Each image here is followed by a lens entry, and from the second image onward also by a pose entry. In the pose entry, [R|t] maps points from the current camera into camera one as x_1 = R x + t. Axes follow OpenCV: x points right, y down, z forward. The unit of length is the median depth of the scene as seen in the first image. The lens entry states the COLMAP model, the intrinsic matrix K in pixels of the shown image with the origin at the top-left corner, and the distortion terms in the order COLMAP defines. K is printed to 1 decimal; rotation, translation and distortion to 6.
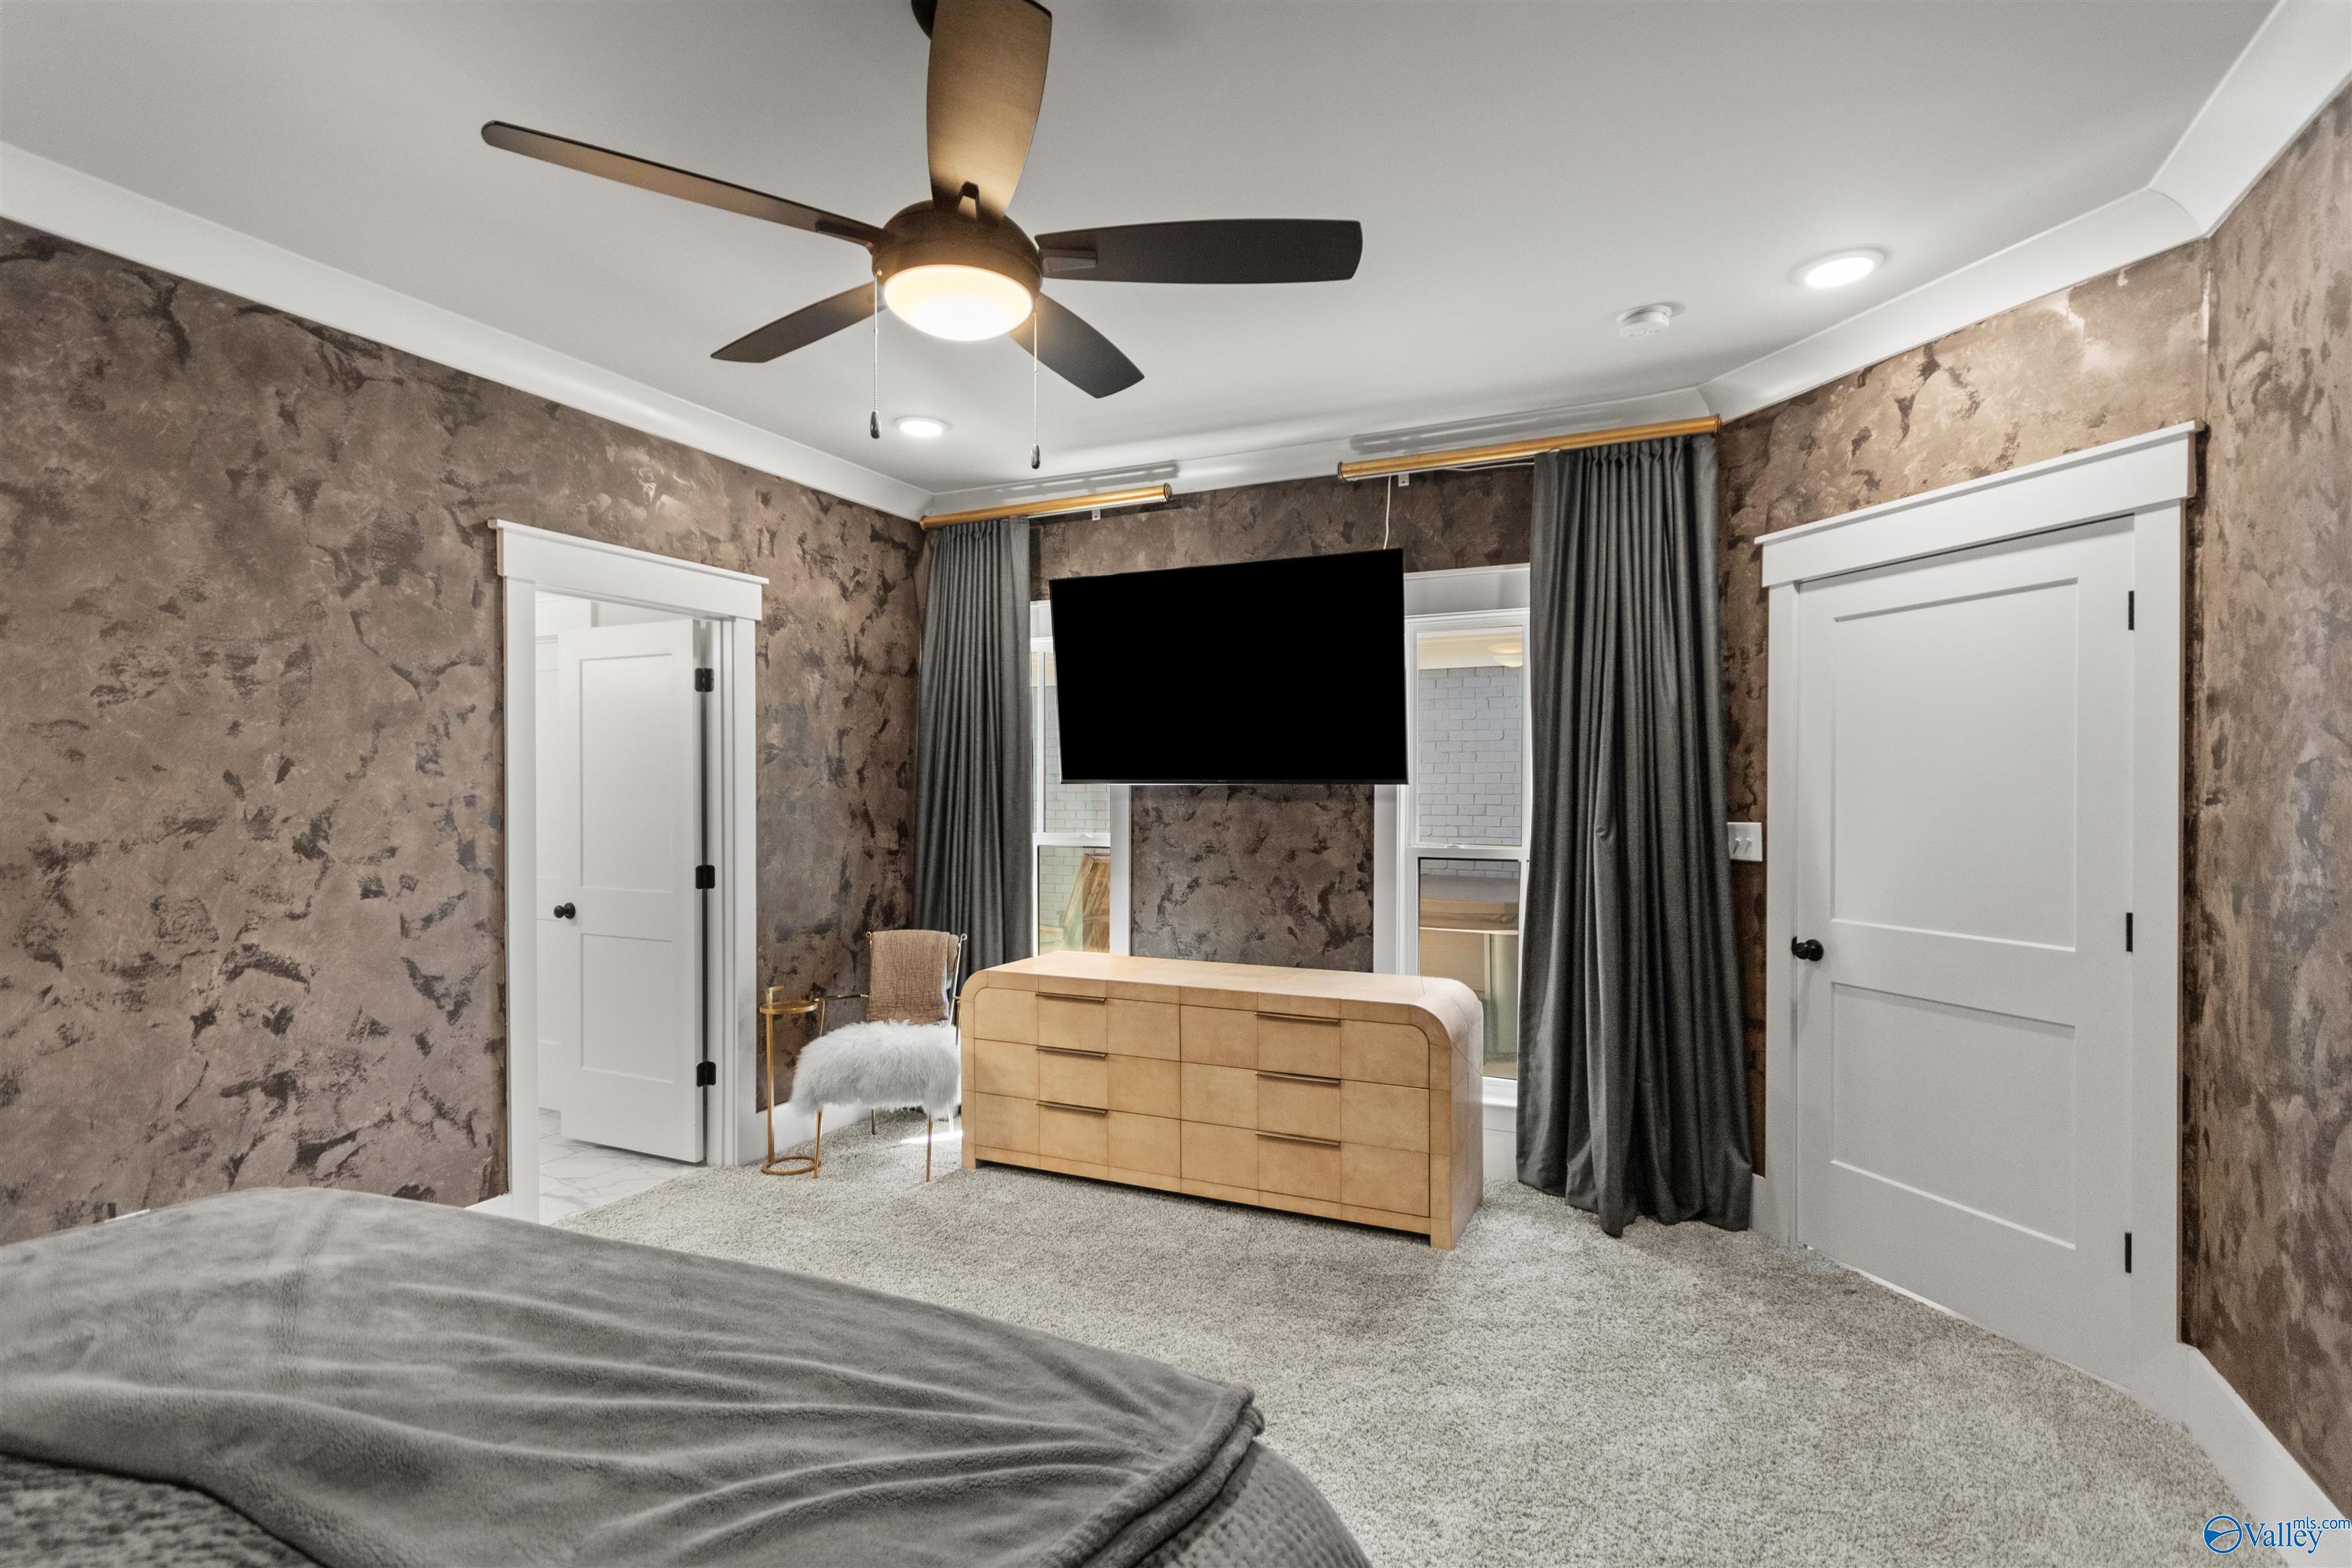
lens RADIAL K [[1140.4, 0, 1176.1], [0, 1140.4, 790.4], [0, 0, 1]] dist [0.008868, 0.001205]
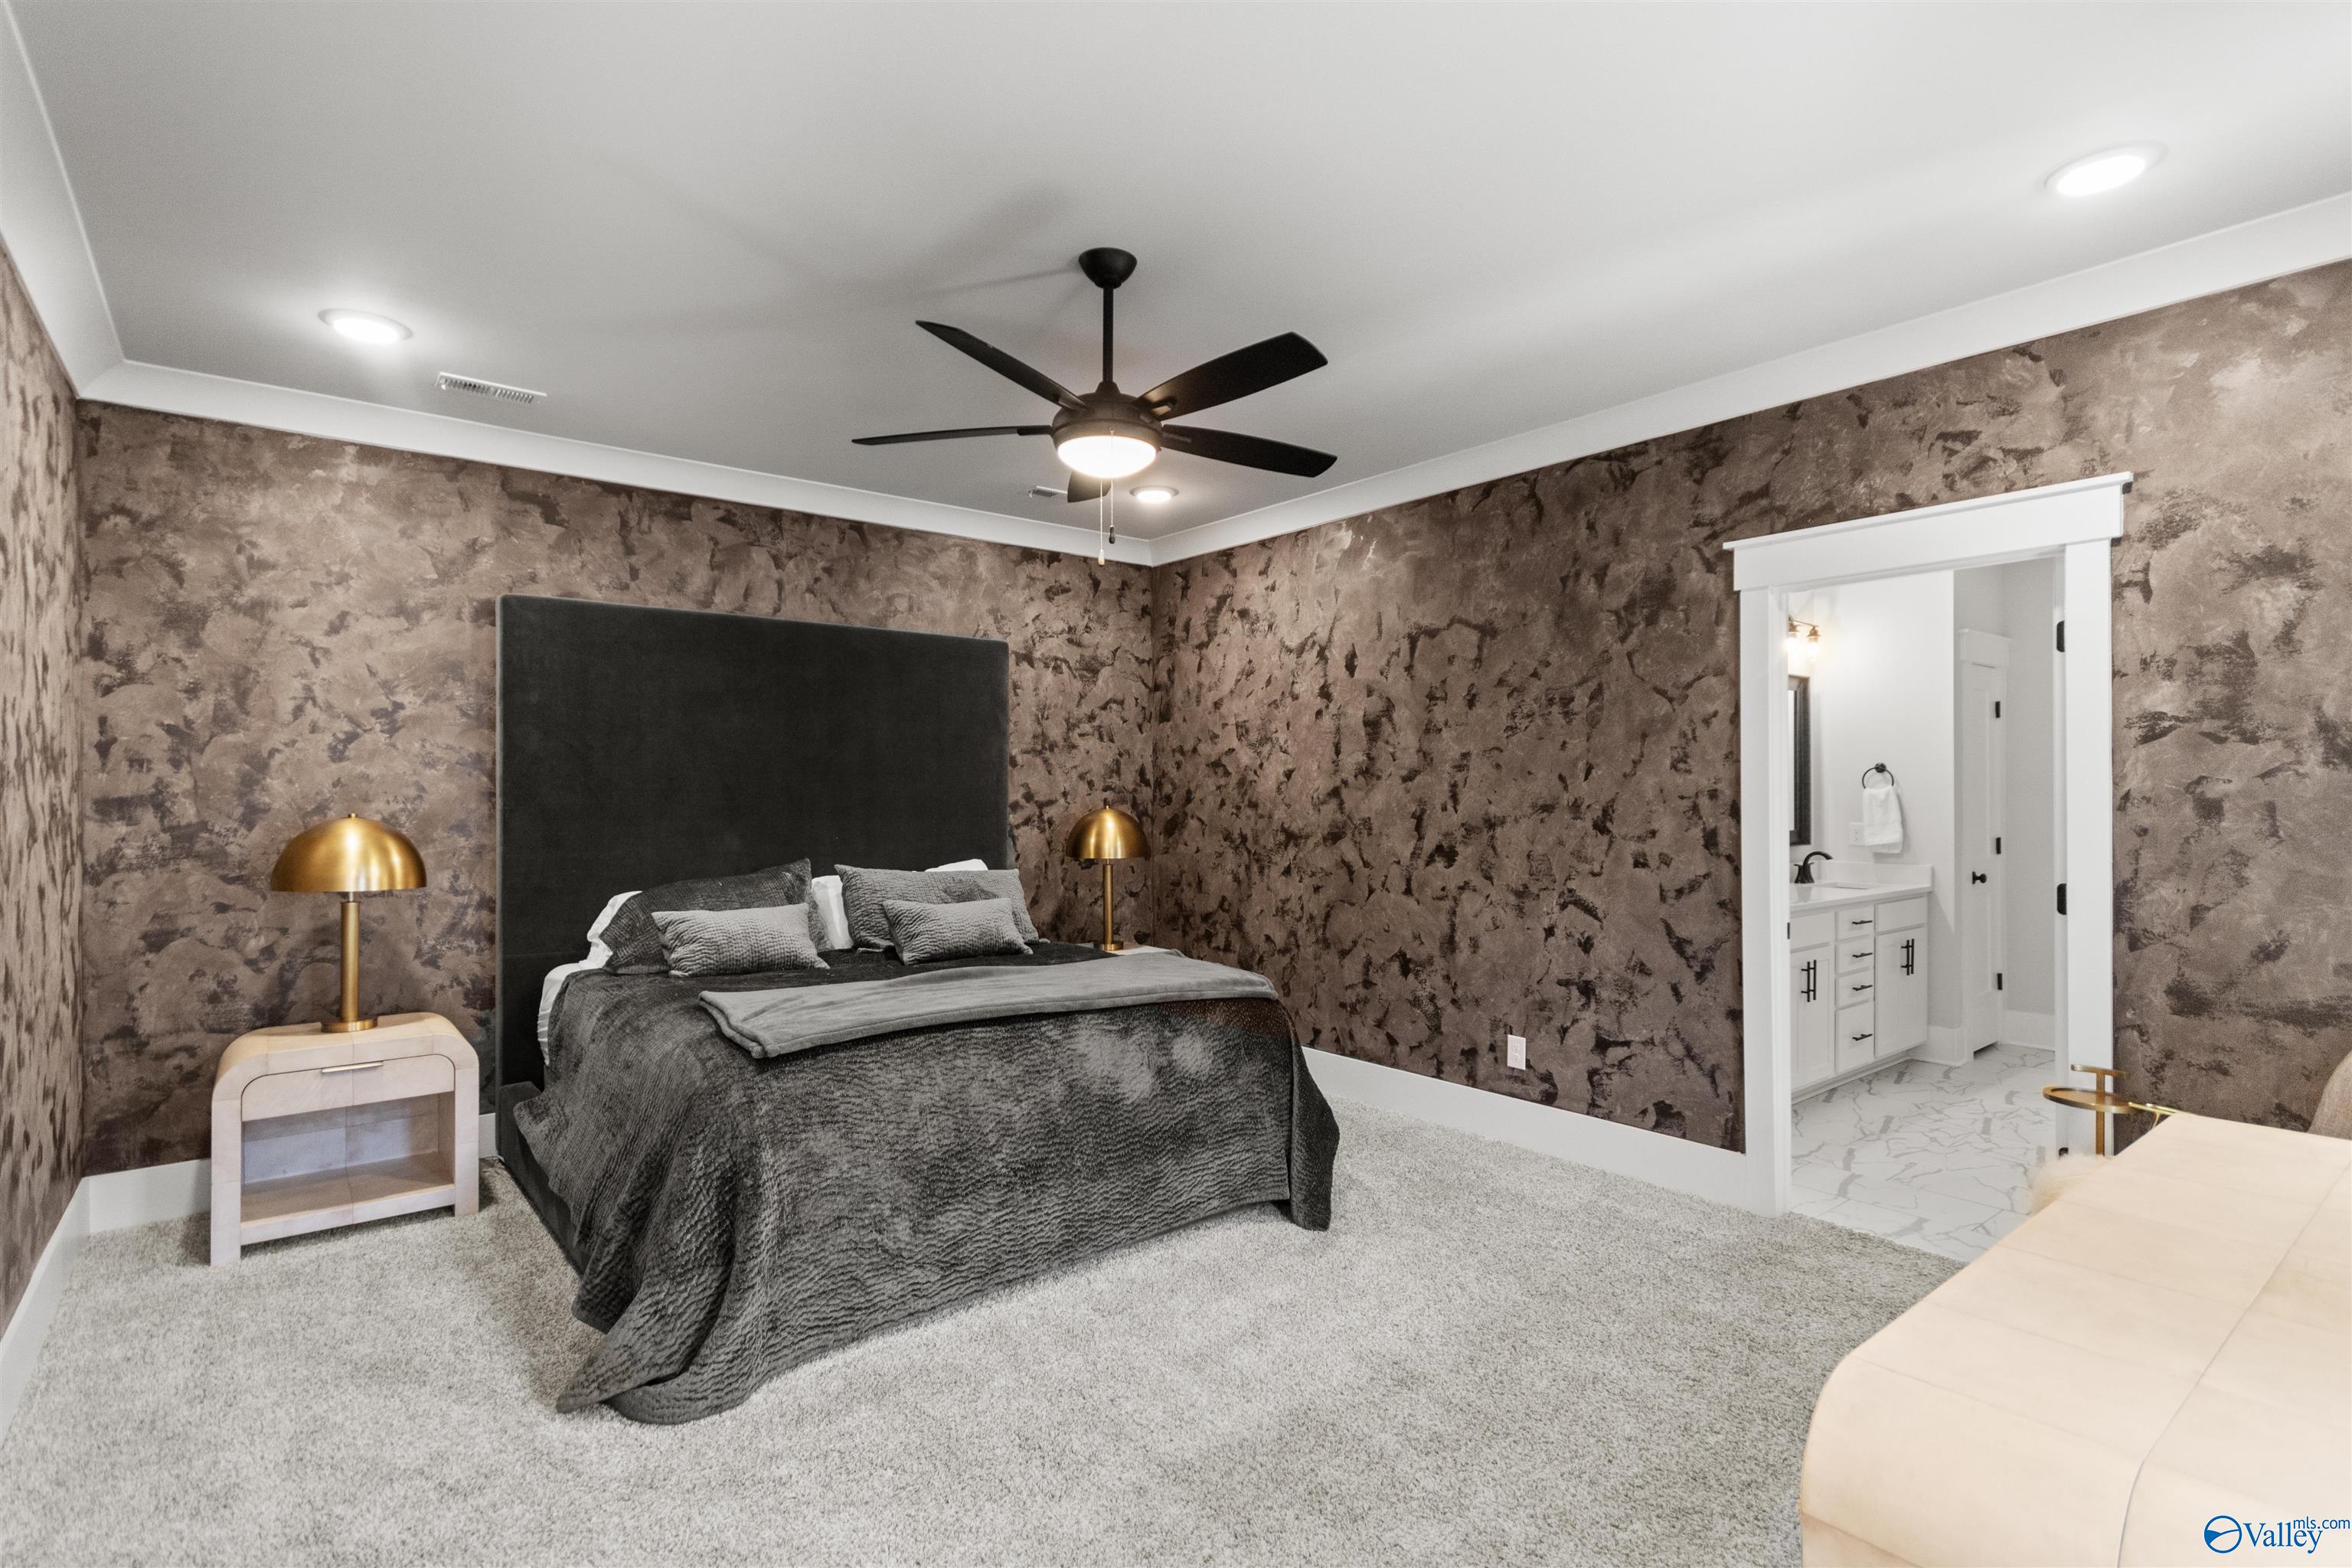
lens RADIAL K [[1140.4, 0, 1175.4], [0, 1140.4, 786.2], [0, 0, 1]] dist [0.008868, 0.001205]
pose [[-0.435878, -0.006011, -0.899986, 0.707850], [0.000124, 0.999977, -0.006738, 0.009454], [0.900006, -0.003048, -0.435867, 1.098521]]
